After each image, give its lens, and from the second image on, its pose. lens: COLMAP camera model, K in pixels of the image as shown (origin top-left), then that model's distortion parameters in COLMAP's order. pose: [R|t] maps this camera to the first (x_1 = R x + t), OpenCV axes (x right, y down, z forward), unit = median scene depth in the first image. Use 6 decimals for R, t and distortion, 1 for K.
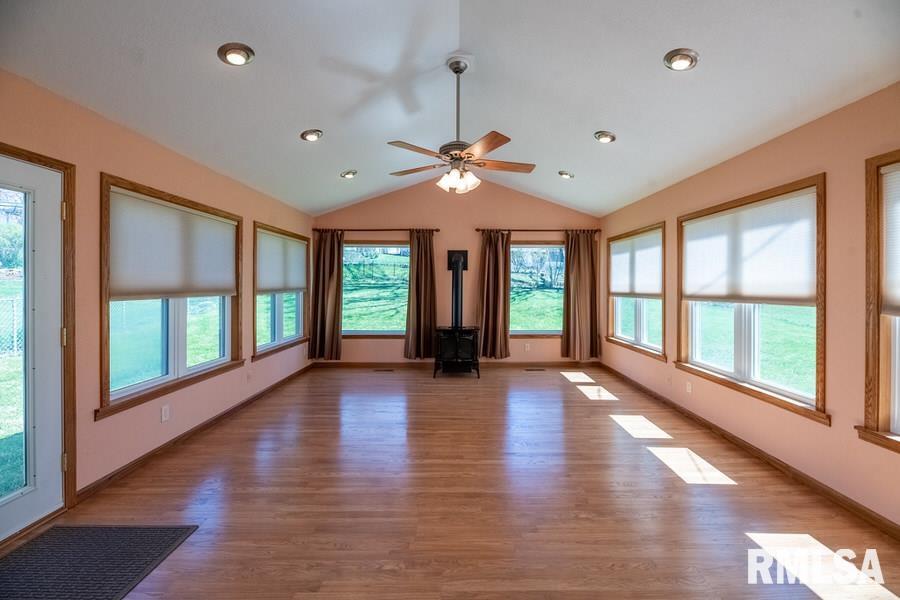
lens RADIAL K [[372.8, 0, 465.9], [0, 372.8, 289.1], [0, 0, 1]] dist [-0.001661, -0.000641]
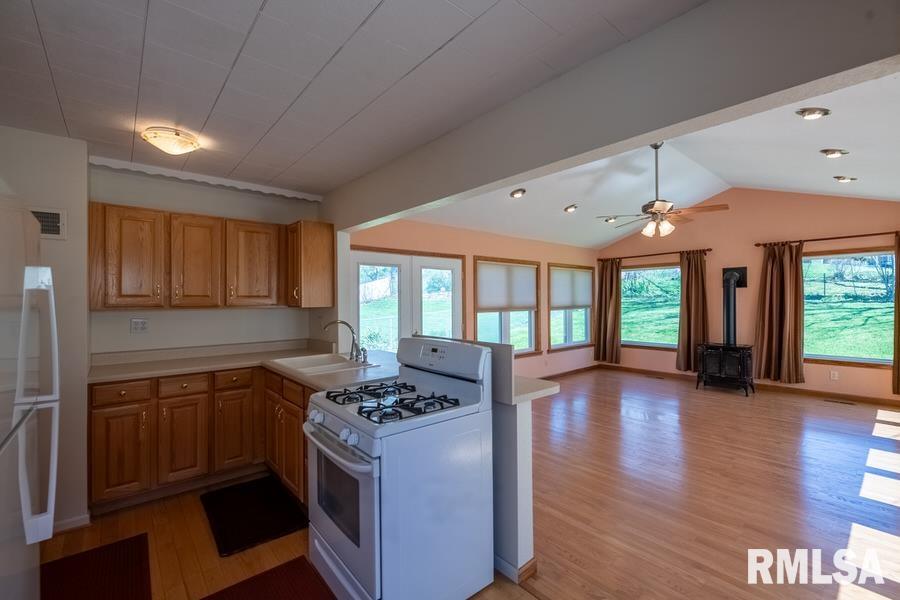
lens RADIAL K [[382.1, 0, 446.6], [0, 382.1, 292.9], [0, 0, 1]] dist [-0.001002, -0.000198]
pose [[0.627111, -0.023299, -0.778581, 0.300721], [0.001714, 0.999591, -0.028532, -0.009370], [0.778928, 0.016559, 0.626895, -0.243192]]
